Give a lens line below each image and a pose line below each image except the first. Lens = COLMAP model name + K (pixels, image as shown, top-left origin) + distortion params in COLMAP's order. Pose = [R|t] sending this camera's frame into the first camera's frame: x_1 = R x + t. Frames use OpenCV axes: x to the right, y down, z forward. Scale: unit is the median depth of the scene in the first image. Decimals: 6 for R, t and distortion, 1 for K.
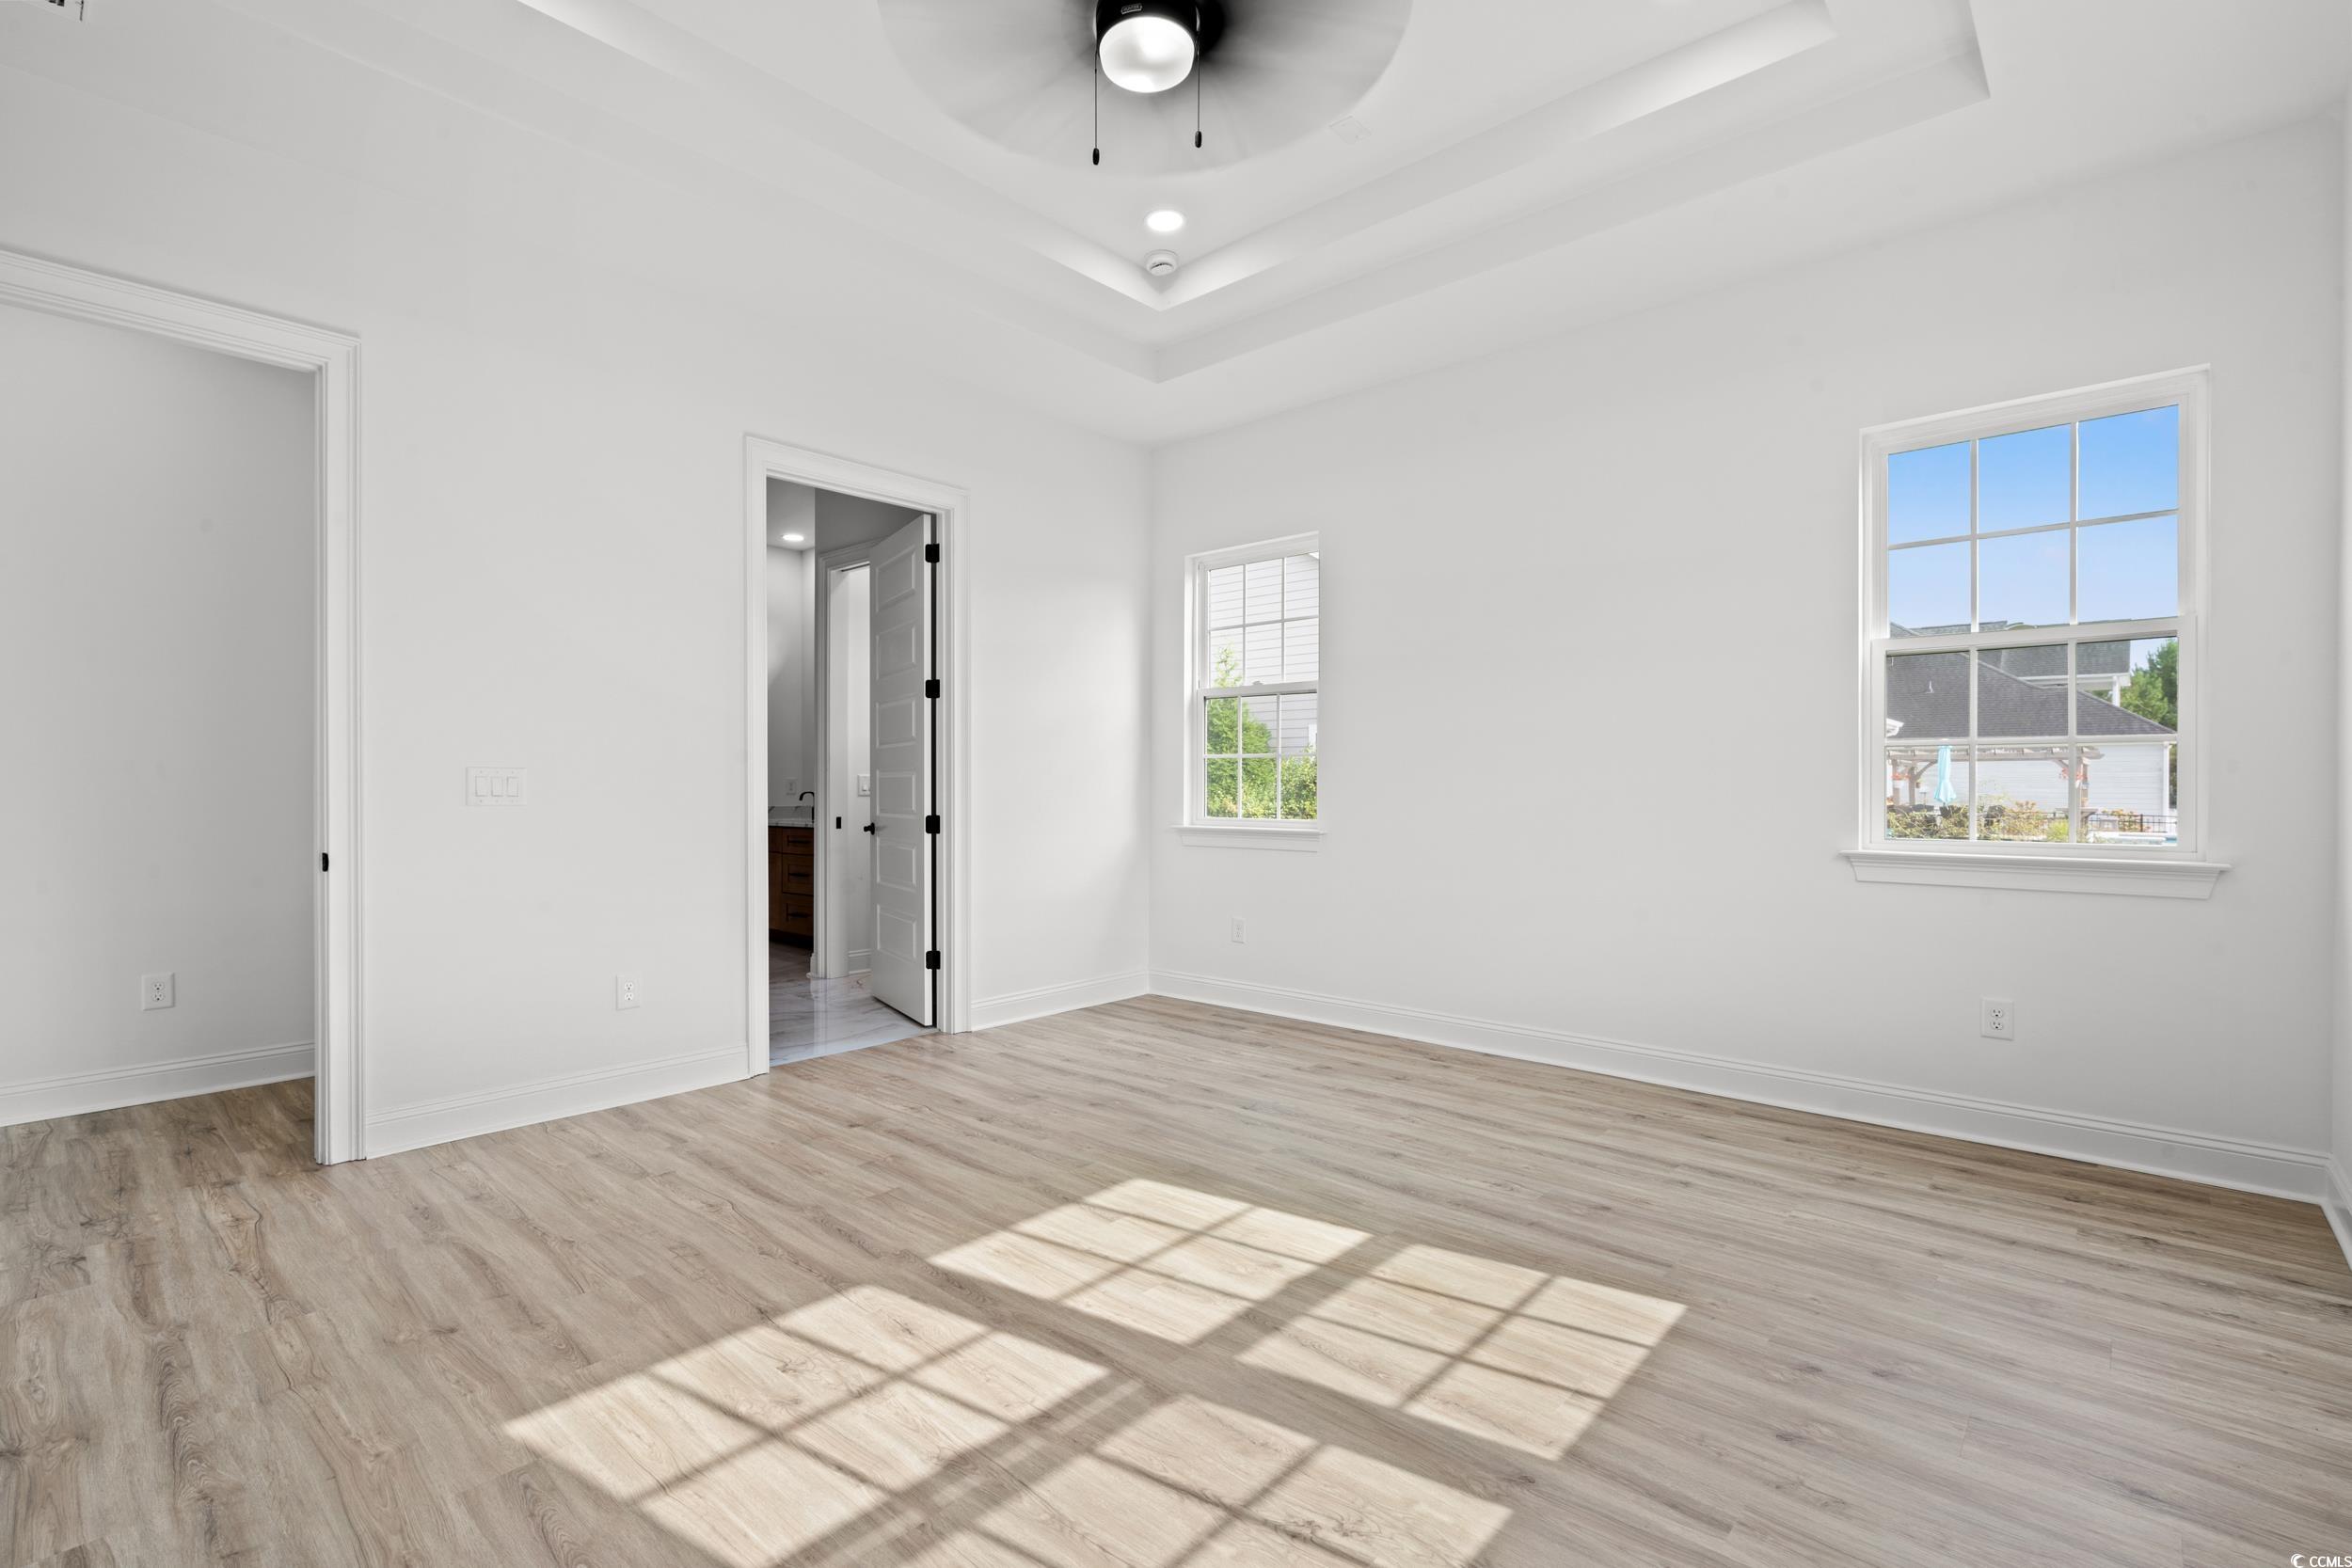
lens RADIAL K [[1074.1, 0, 1167.6], [0, 1074.1, 782.0], [0, 0, 1]] dist [-0.003411, 0.001194]
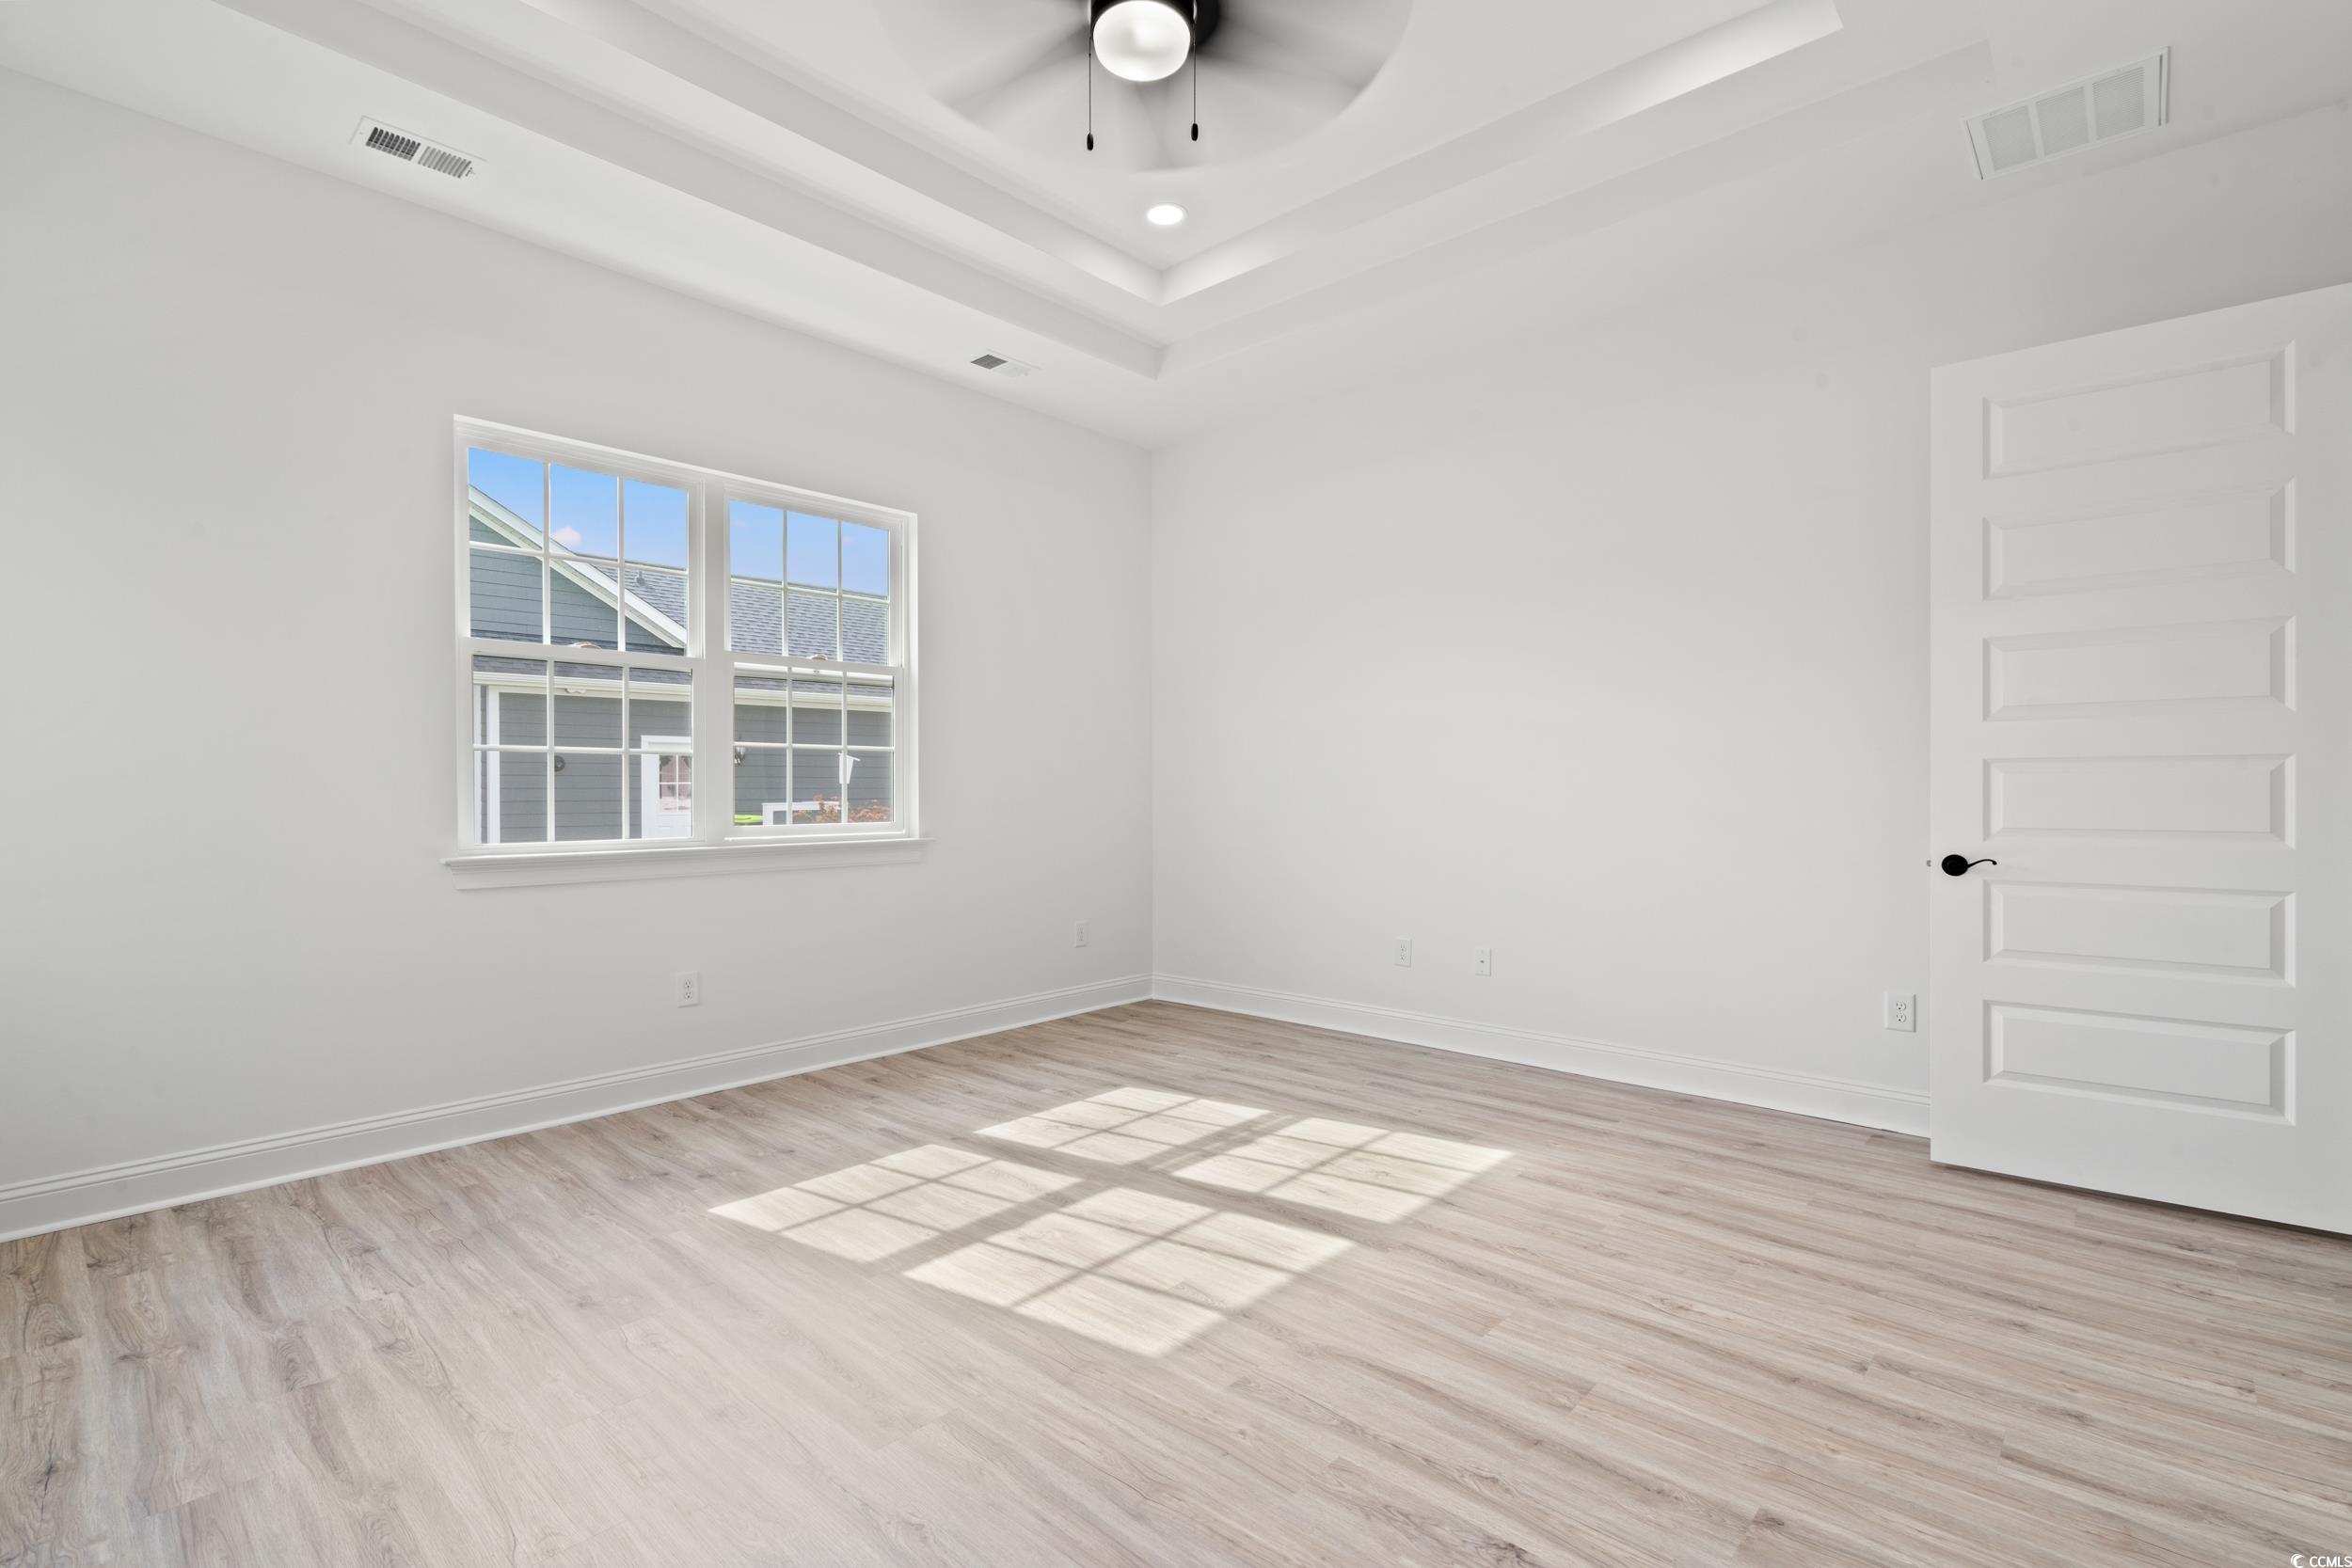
lens RADIAL K [[1073.4, 0, 1187.9], [0, 1073.4, 784.1], [0, 0, 1]] dist [-0.028279, 0.015961]
pose [[-0.999926, 0.001566, -0.012082, -0.050830], [0.001624, 0.999987, -0.004820, 0.004712], [0.012074, -0.004840, -0.999915, 2.092015]]
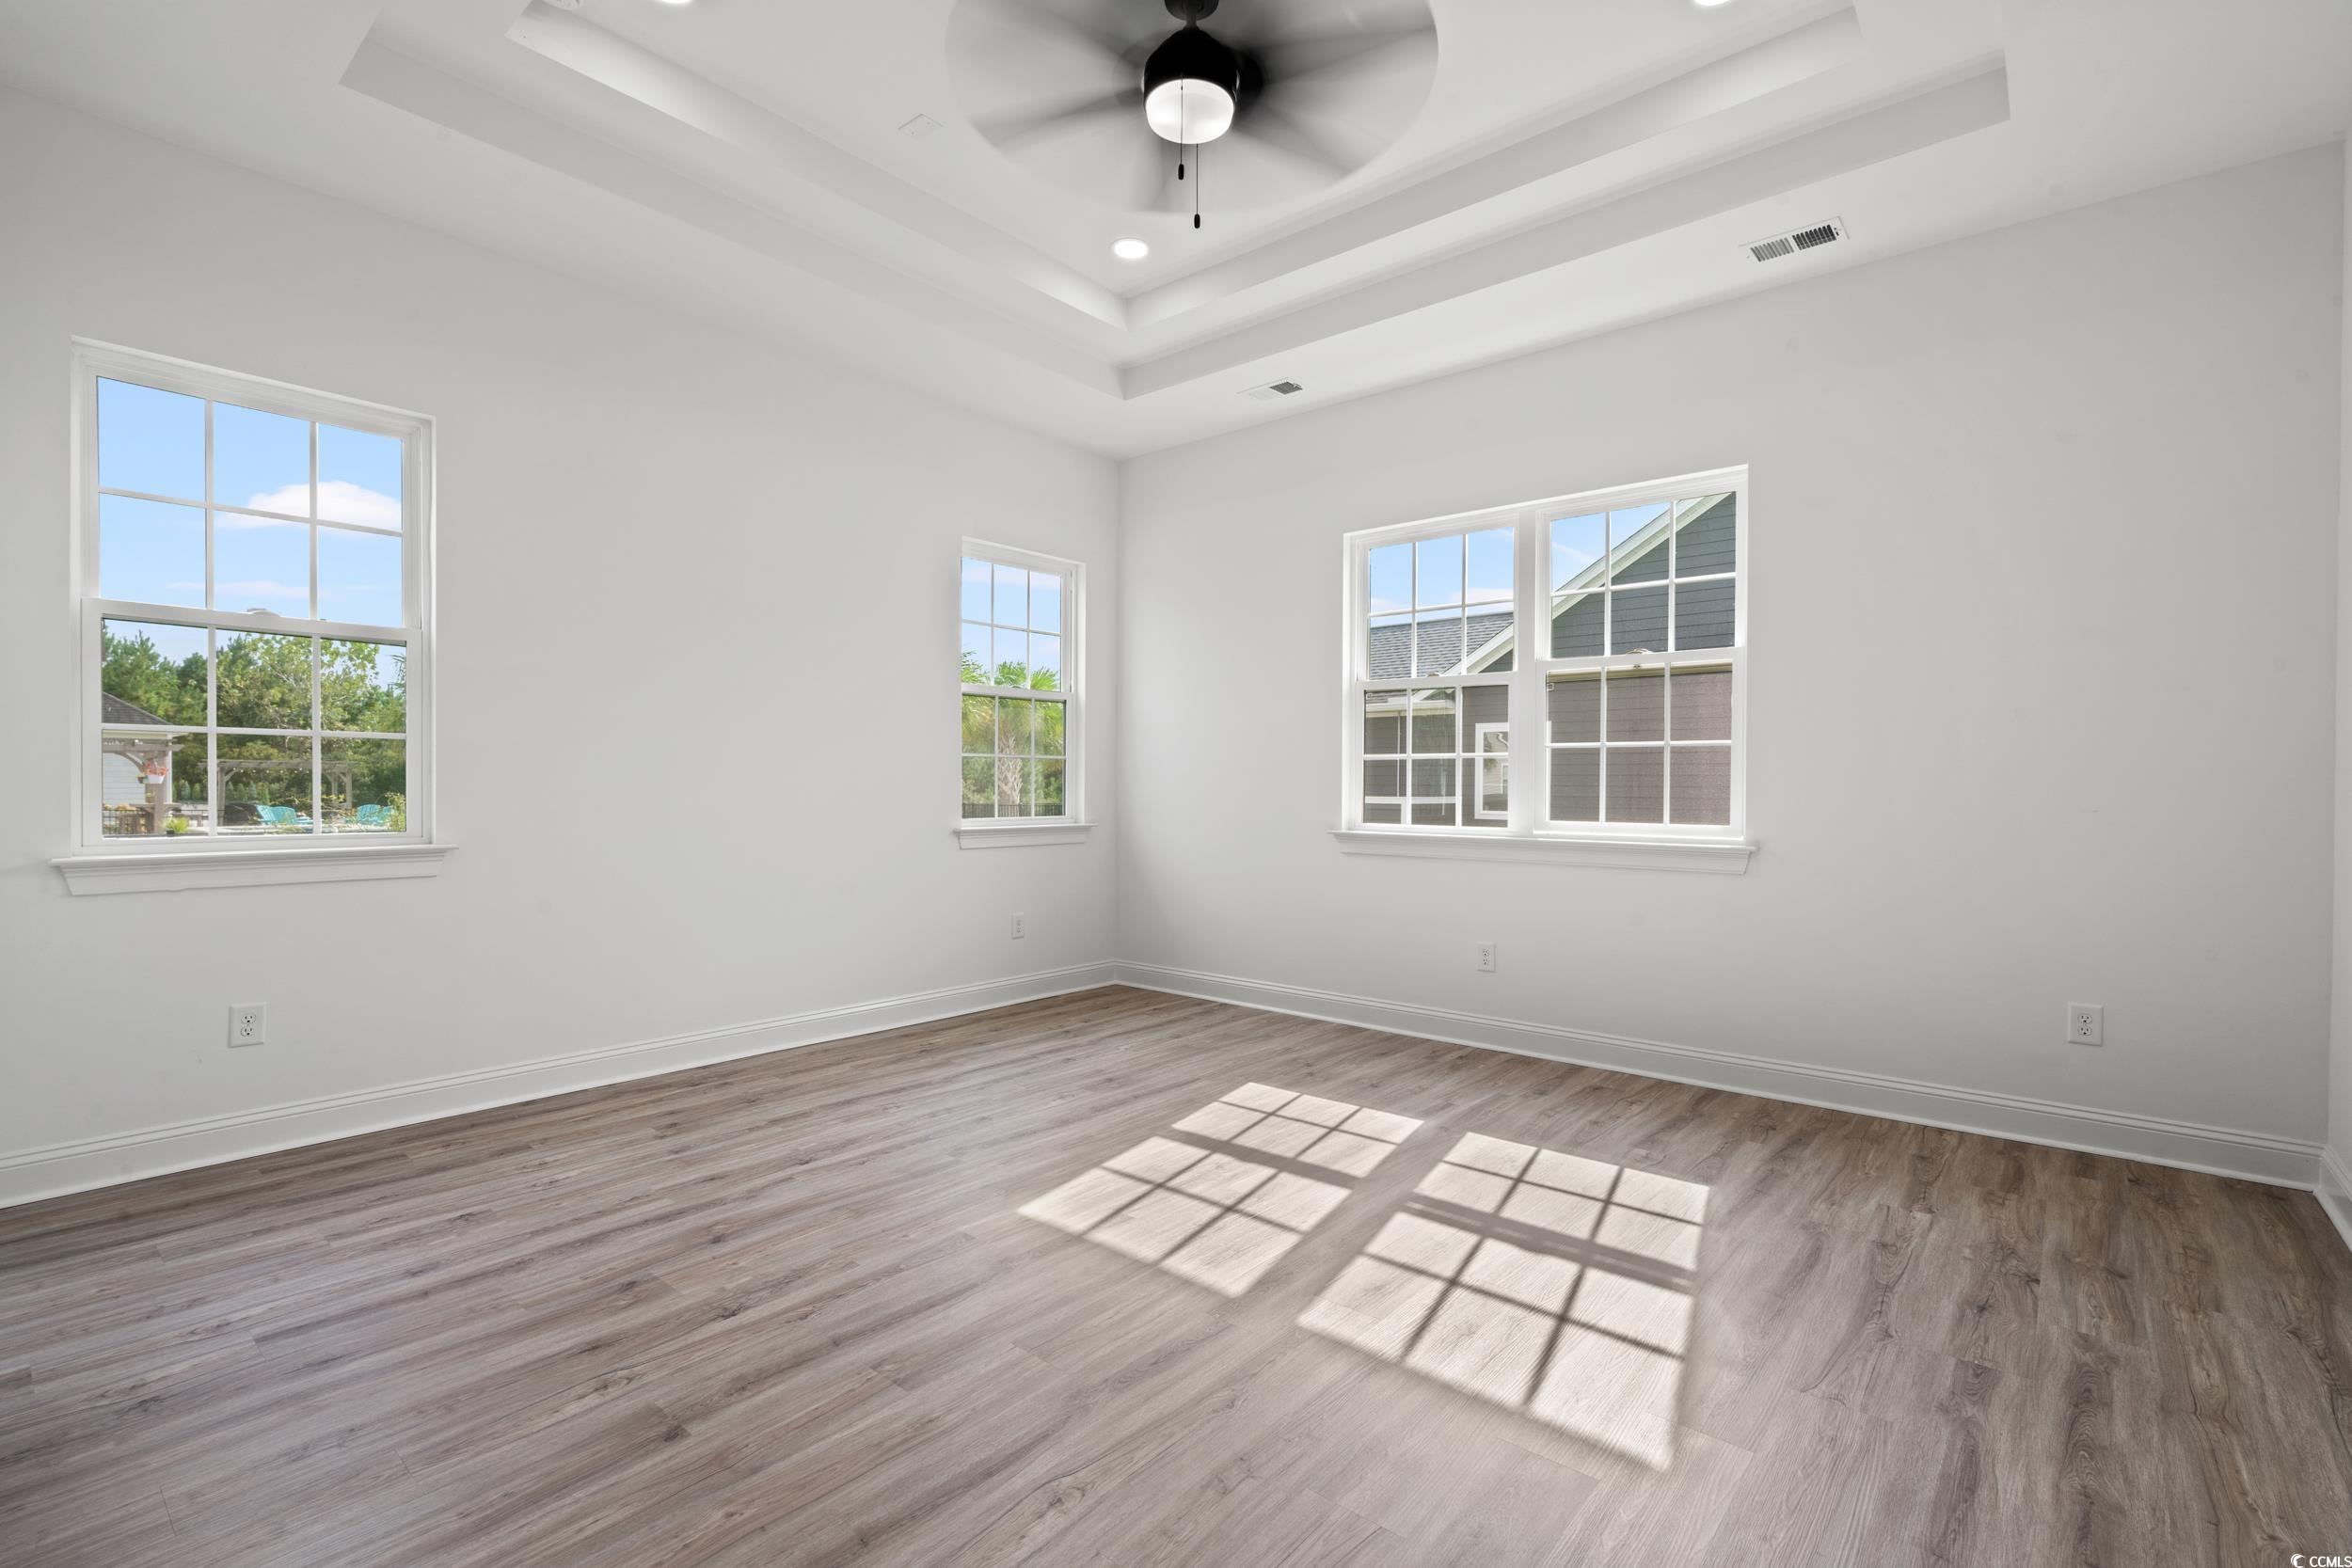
lens RADIAL K [[1074.1, 0, 1167.6], [0, 1074.1, 782.0], [0, 0, 1]] dist [-0.003411, 0.001194]
pose [[-0.032624, 0.001135, 0.999467, -1.179184], [-0.008413, 0.999964, -0.001410, 0.002692], [-0.999432, -0.008454, -0.032613, 1.119592]]
